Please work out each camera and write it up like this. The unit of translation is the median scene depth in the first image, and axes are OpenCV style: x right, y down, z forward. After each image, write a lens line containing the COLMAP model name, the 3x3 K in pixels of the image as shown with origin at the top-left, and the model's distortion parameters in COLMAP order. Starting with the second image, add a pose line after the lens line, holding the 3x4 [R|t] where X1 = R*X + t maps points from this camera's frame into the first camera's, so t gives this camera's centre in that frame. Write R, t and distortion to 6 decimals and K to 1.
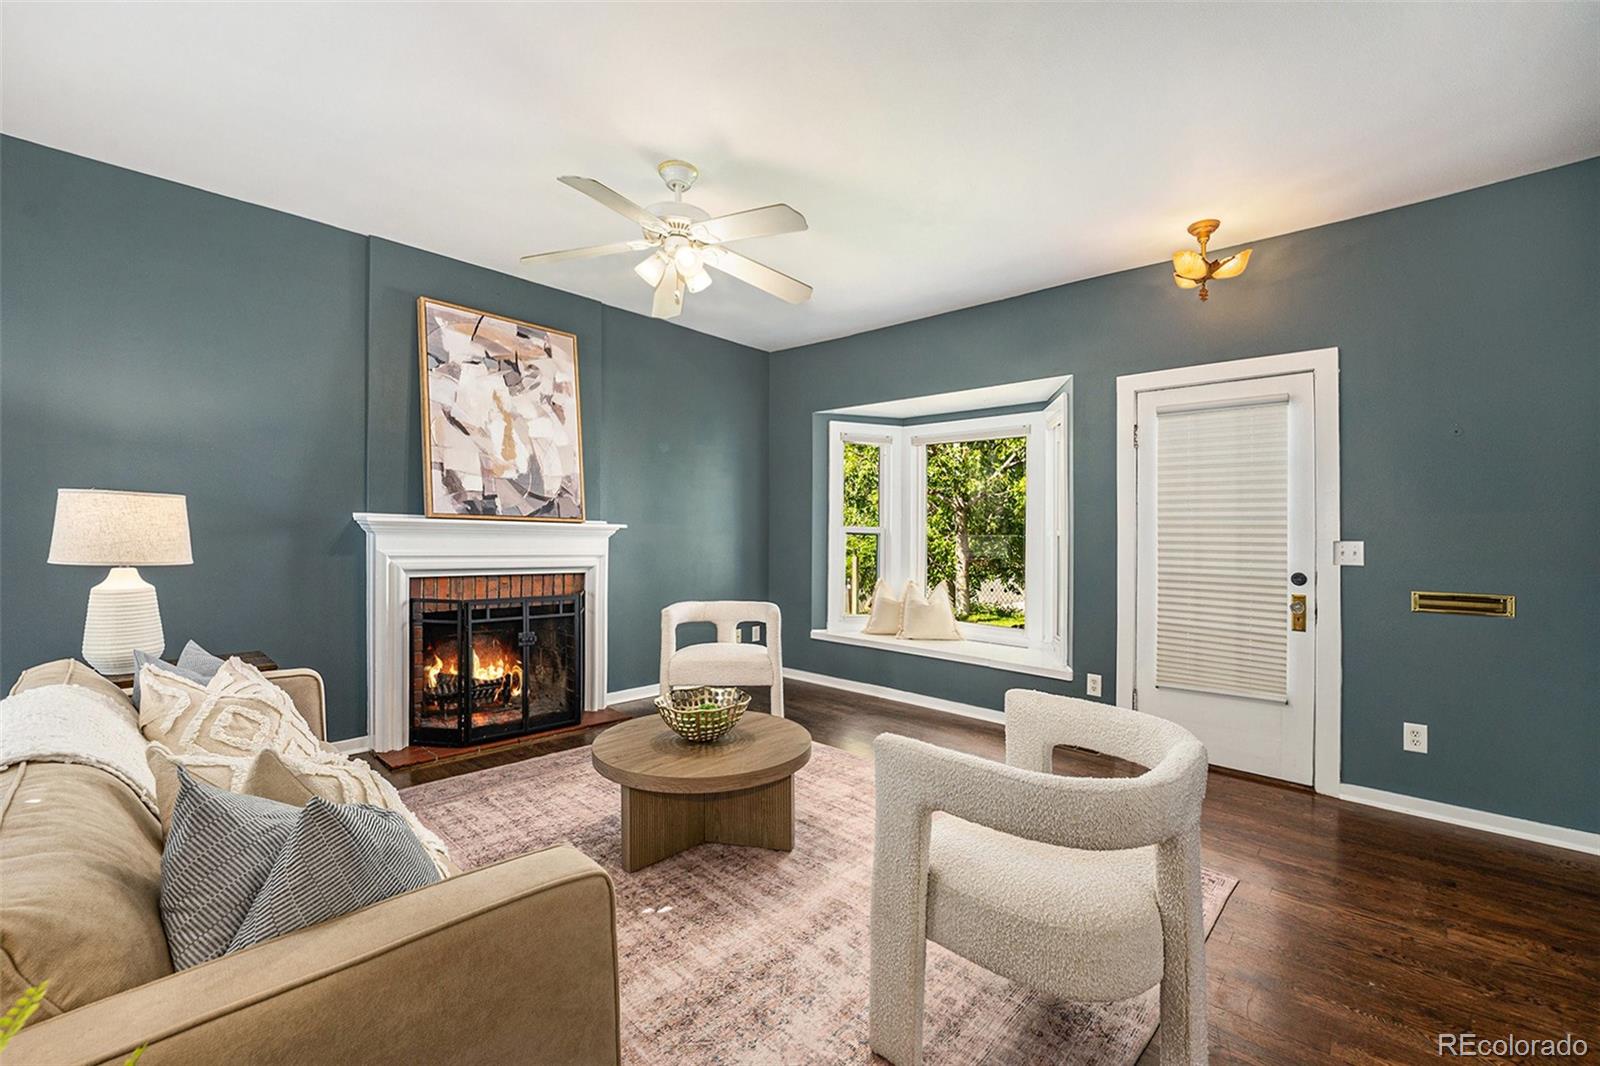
lens RADIAL K [[665.6, 0, 787.8], [0, 665.6, 511.6], [0, 0, 1]] dist [-0.025242, 0.002423]
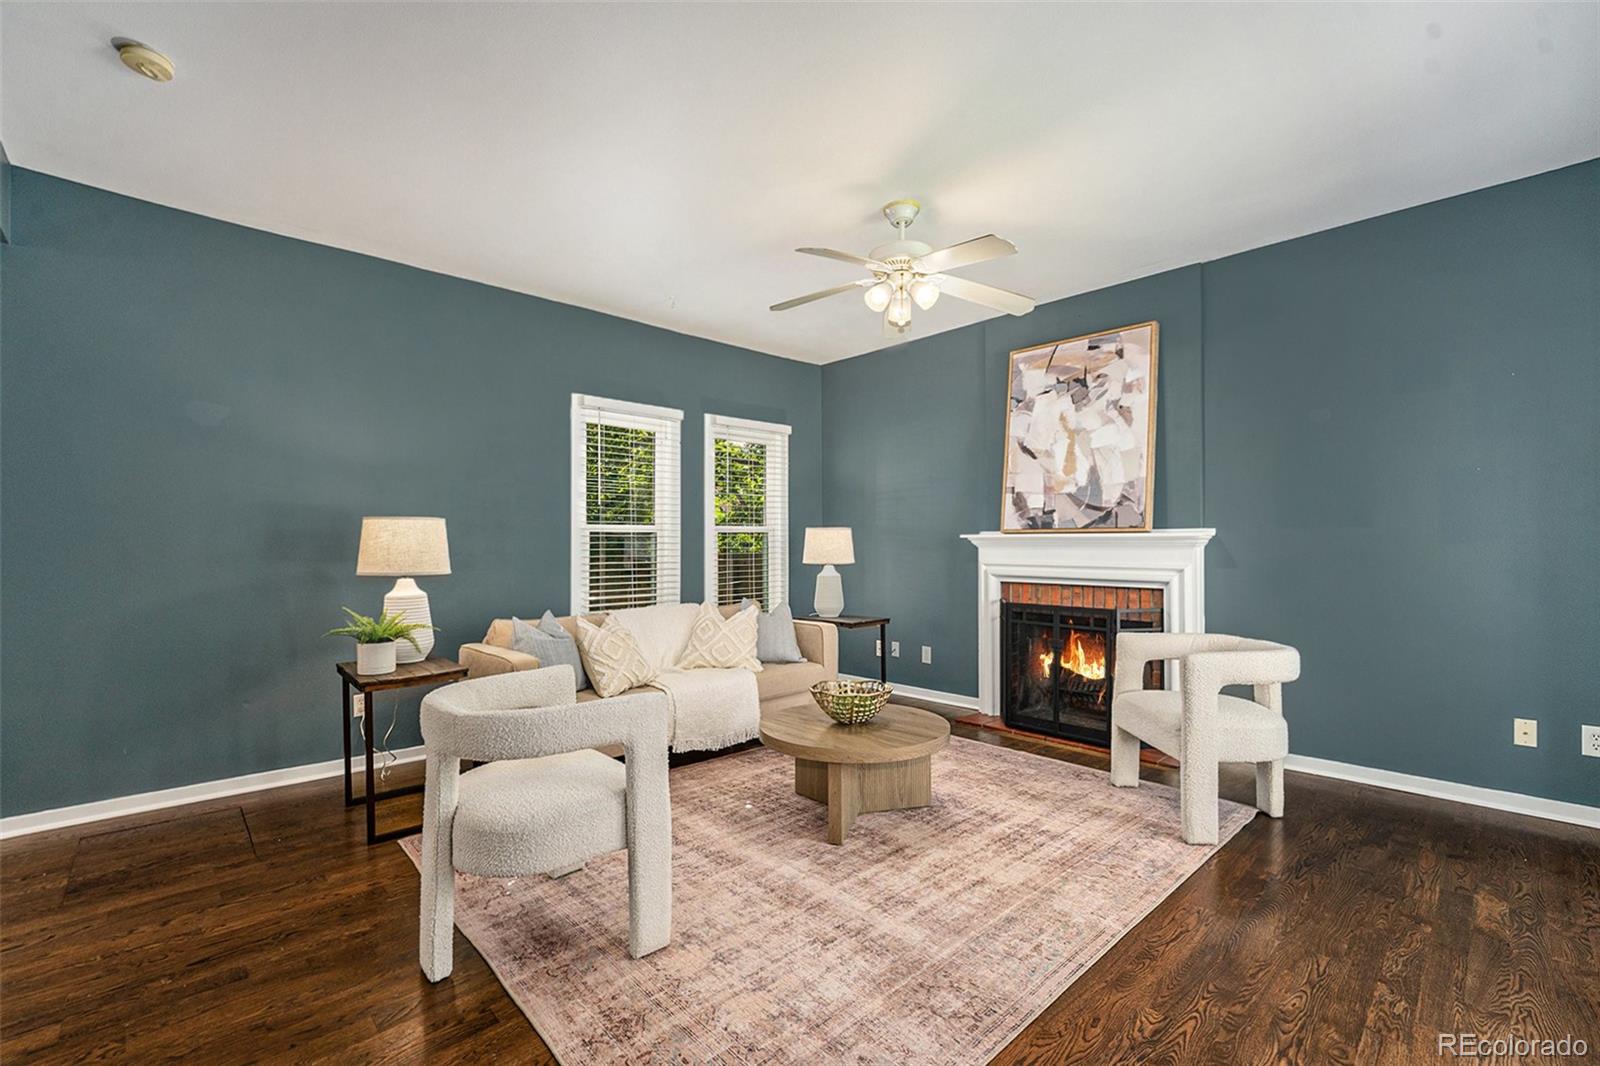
lens RADIAL K [[679.6, 0, 805.4], [0, 679.6, 535.9], [0, 0, 1]] dist [0.002172, 0.001069]
pose [[-0.039831, -0.026939, -0.998843, 0.667423], [0.035930, 0.998951, -0.028374, 0.033716], [0.998560, -0.037019, -0.038822, 0.621277]]
